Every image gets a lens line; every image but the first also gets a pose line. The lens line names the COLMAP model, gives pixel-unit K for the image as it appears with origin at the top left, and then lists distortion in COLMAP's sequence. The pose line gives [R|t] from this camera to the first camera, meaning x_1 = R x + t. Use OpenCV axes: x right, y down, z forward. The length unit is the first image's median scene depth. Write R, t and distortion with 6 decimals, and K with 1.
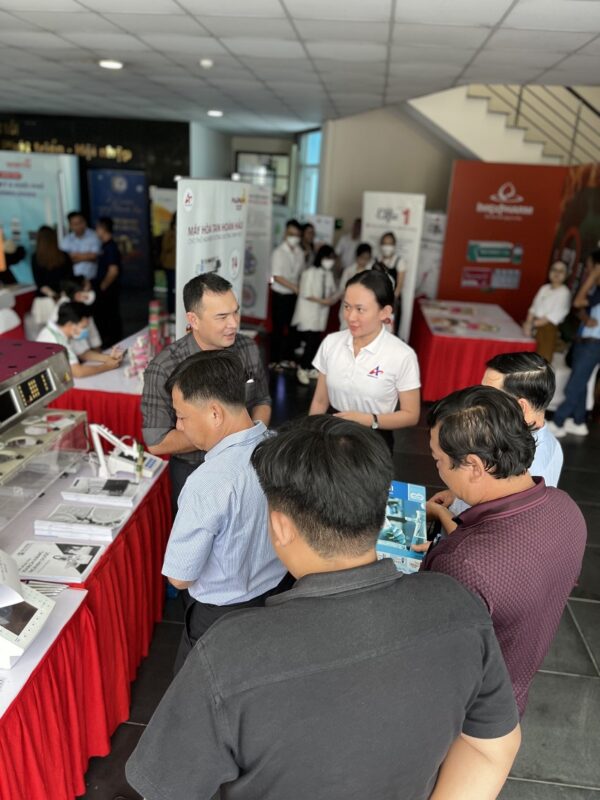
lens RADIAL K [[611.4, 0, 300.0], [0, 611.4, 400.0], [0, 0, 1]] dist [-0.018389, -0.004031]
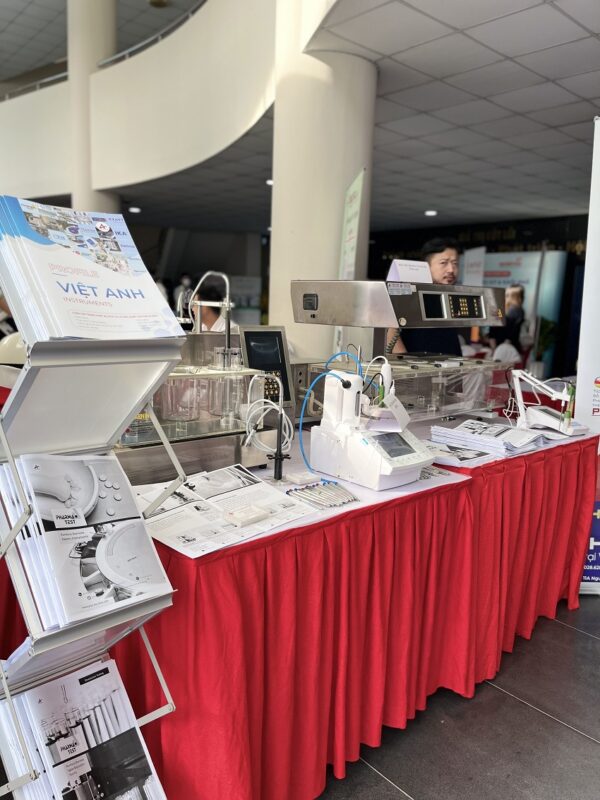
lens RADIAL K [[611.4, 0, 300.0], [0, 611.4, 400.0], [0, 0, 1]] dist [-0.018389, -0.004031]
pose [[0.736270, 0.074850, -0.672536, 0.025570], [-0.205047, 0.971815, -0.116320, 0.122485], [0.644874, 0.223544, 0.730866, 0.039981]]
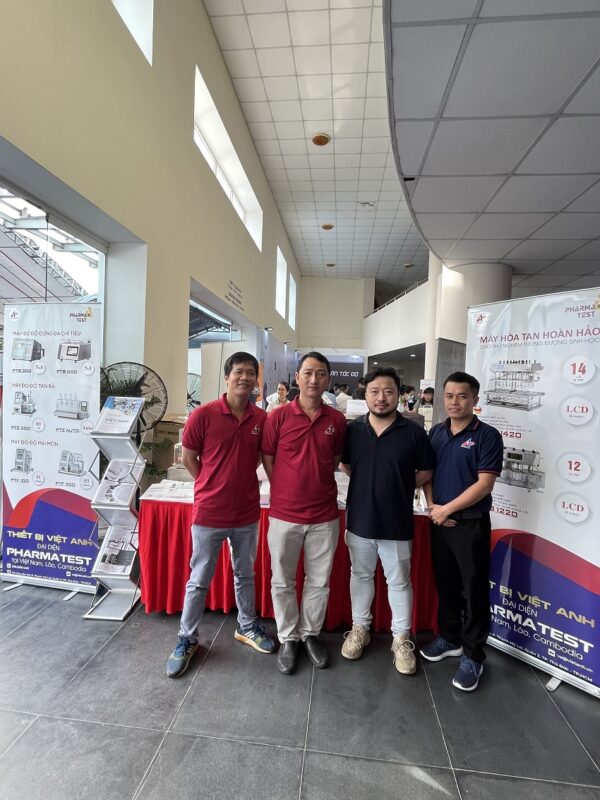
lens RADIAL K [[397.8, 0, 300.0], [0, 397.8, 400.0], [0, 0, 1]] dist [0.000440, 0.000108]
pose [[-0.016499, -0.022916, -0.999601, 0.308690], [-0.357897, 0.933632, -0.015496, -0.003351], [0.933615, 0.357499, -0.023605, 0.317355]]
